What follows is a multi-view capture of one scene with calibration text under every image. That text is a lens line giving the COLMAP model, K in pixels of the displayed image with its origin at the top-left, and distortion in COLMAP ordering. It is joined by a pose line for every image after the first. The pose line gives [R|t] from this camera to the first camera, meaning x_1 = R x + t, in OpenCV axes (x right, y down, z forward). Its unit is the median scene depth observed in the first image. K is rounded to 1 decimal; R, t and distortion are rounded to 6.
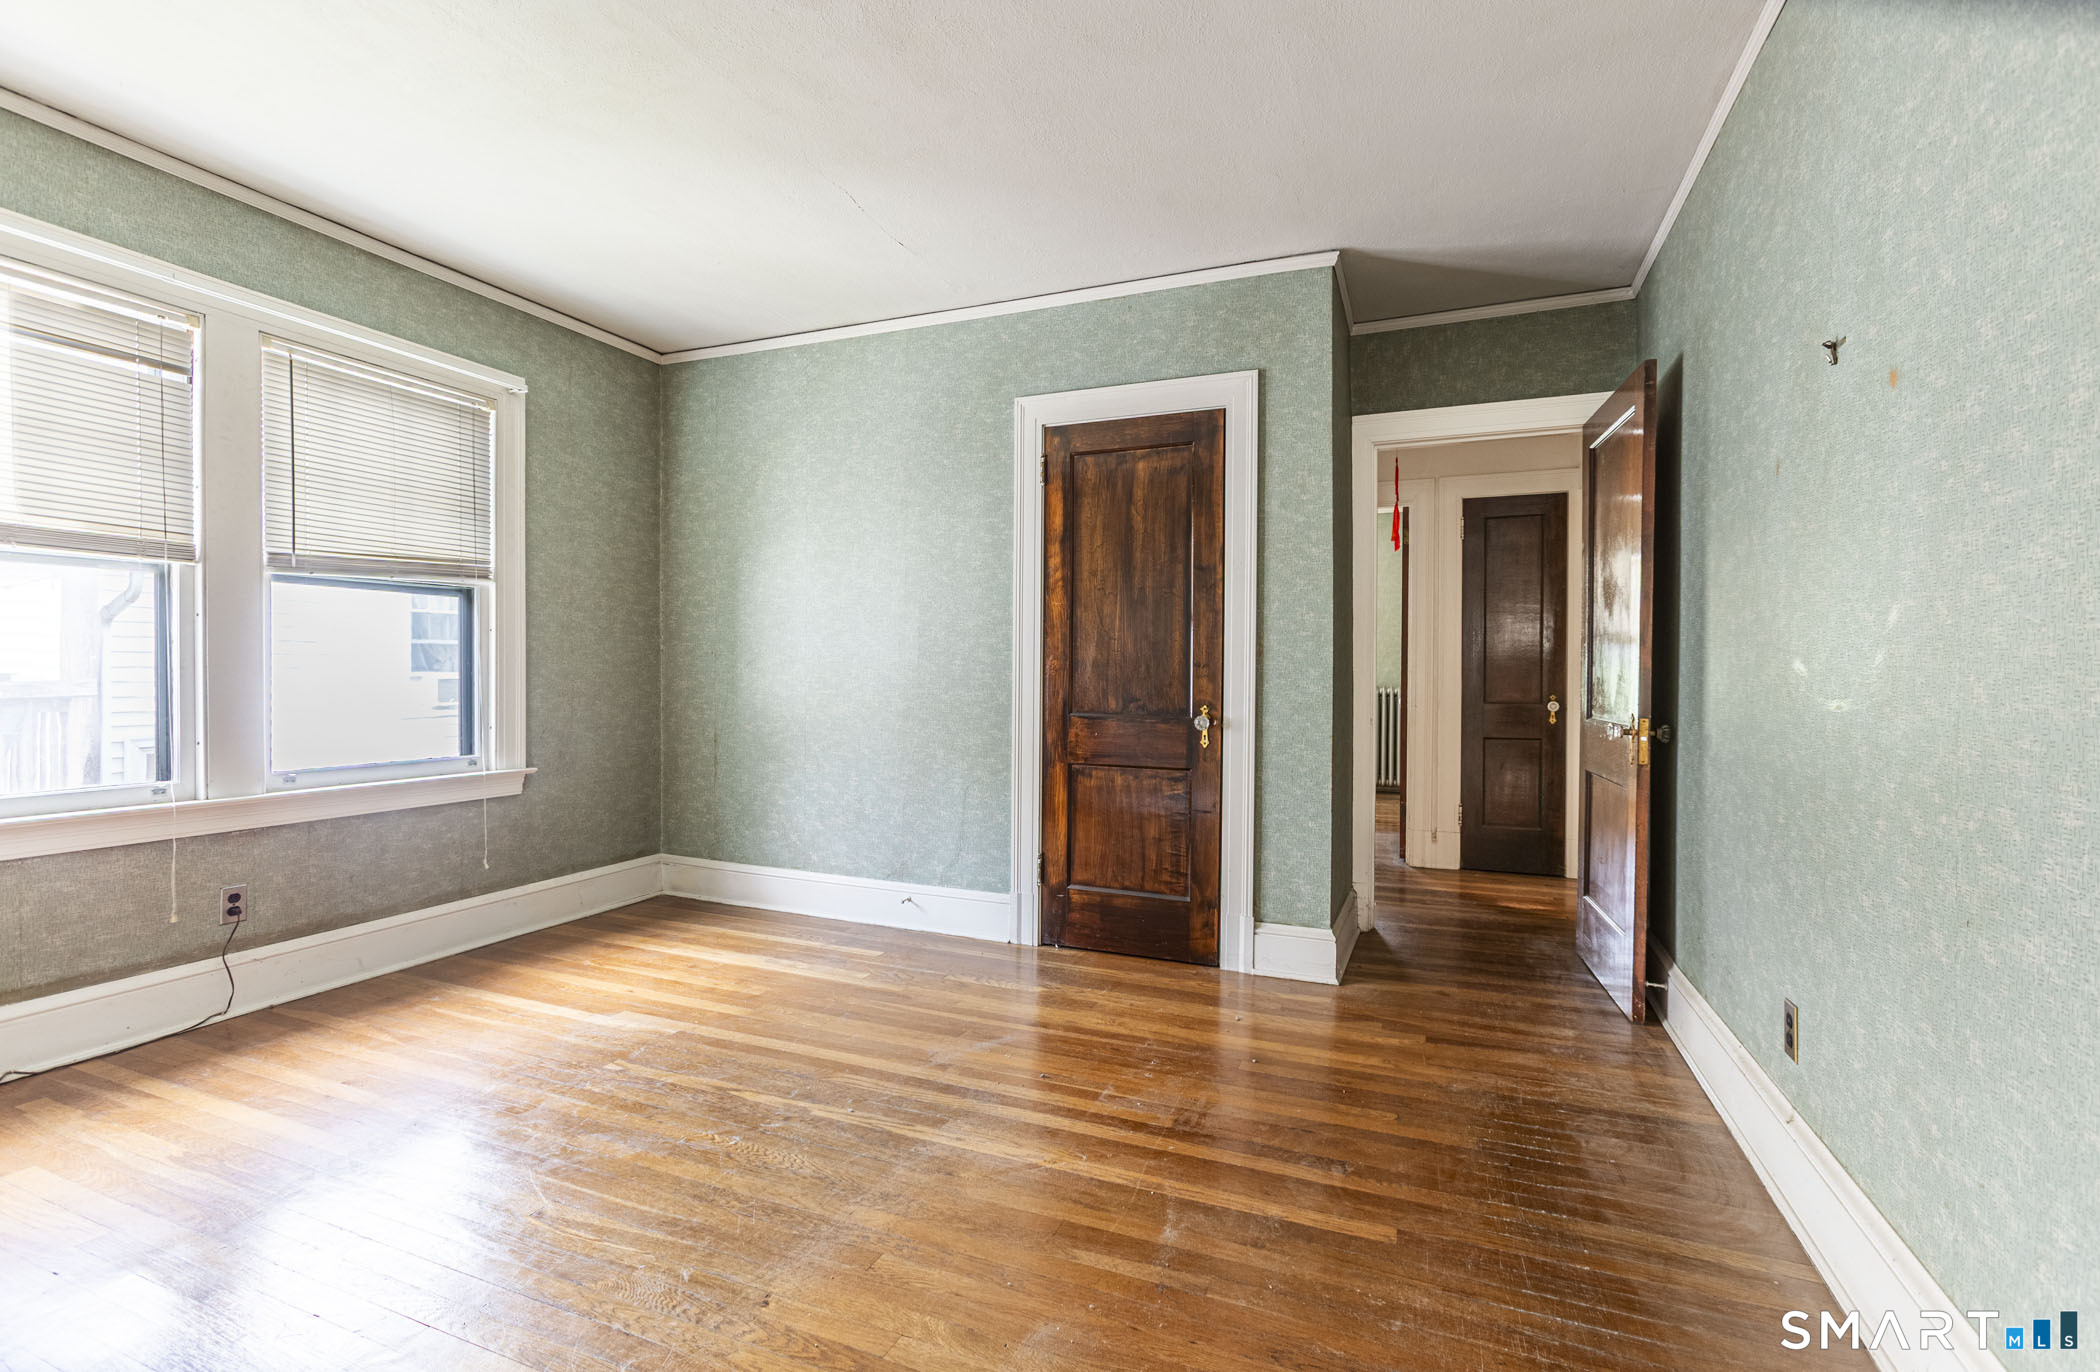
lens RADIAL K [[967.8, 0, 1037.8], [0, 967.8, 677.8], [0, 0, 1]] dist [-0.019519, 0.010693]
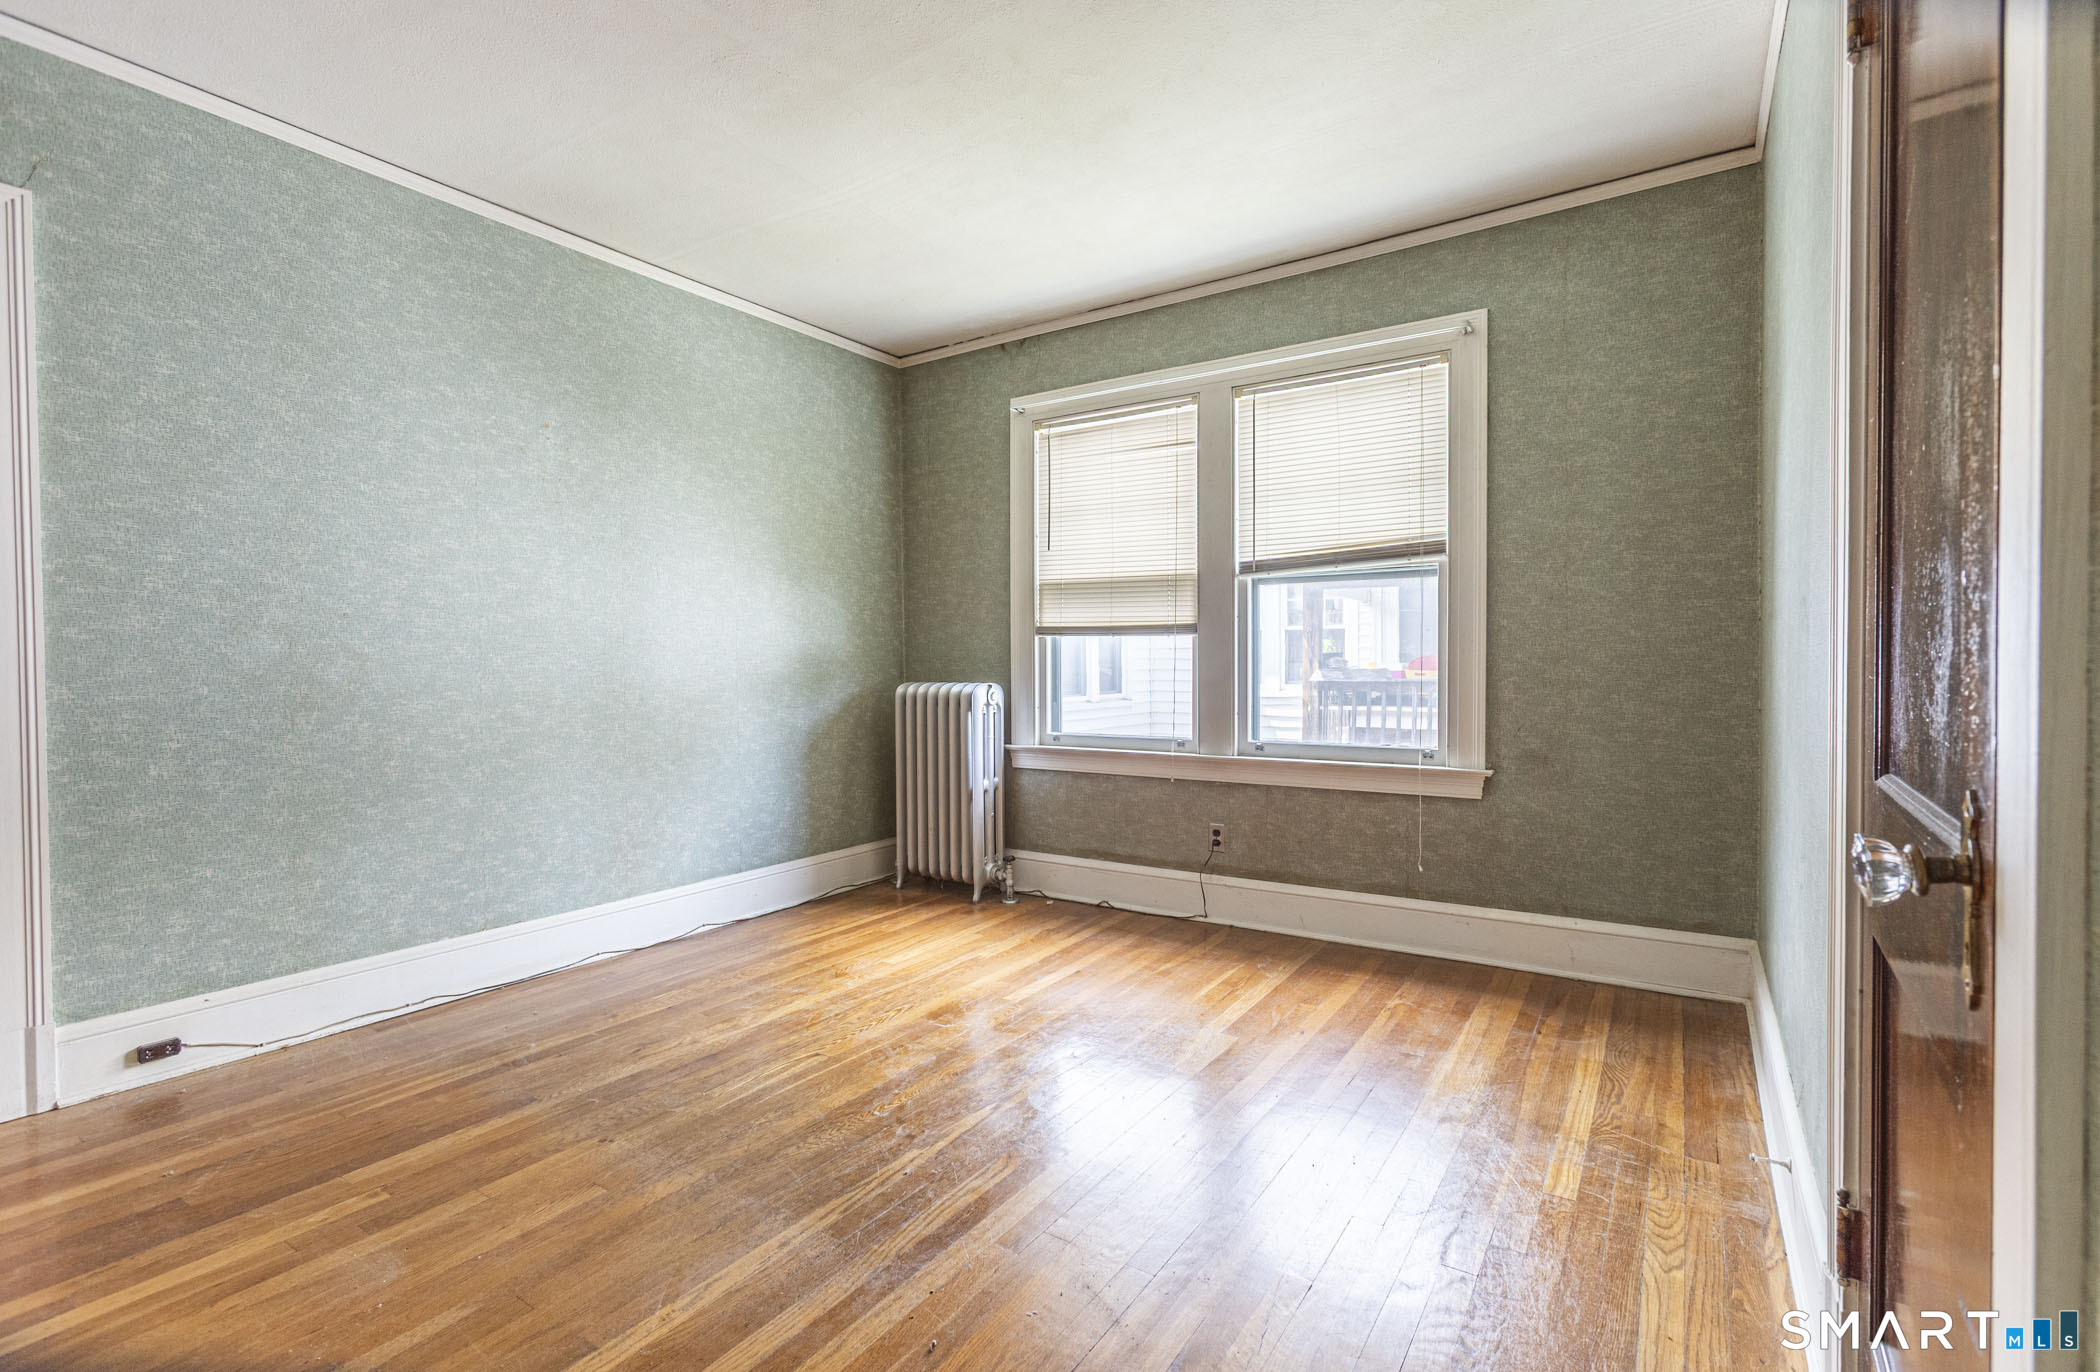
lens RADIAL K [[959.0, 0, 1047.3], [0, 959.0, 683.0], [0, 0, 1]] dist [0.004879, 0.001690]
pose [[-0.189476, 0.017116, -0.981736, 0.445082], [0.000826, 0.999850, 0.017272, 0.002992], [0.981885, 0.002462, -0.189462, 0.940904]]
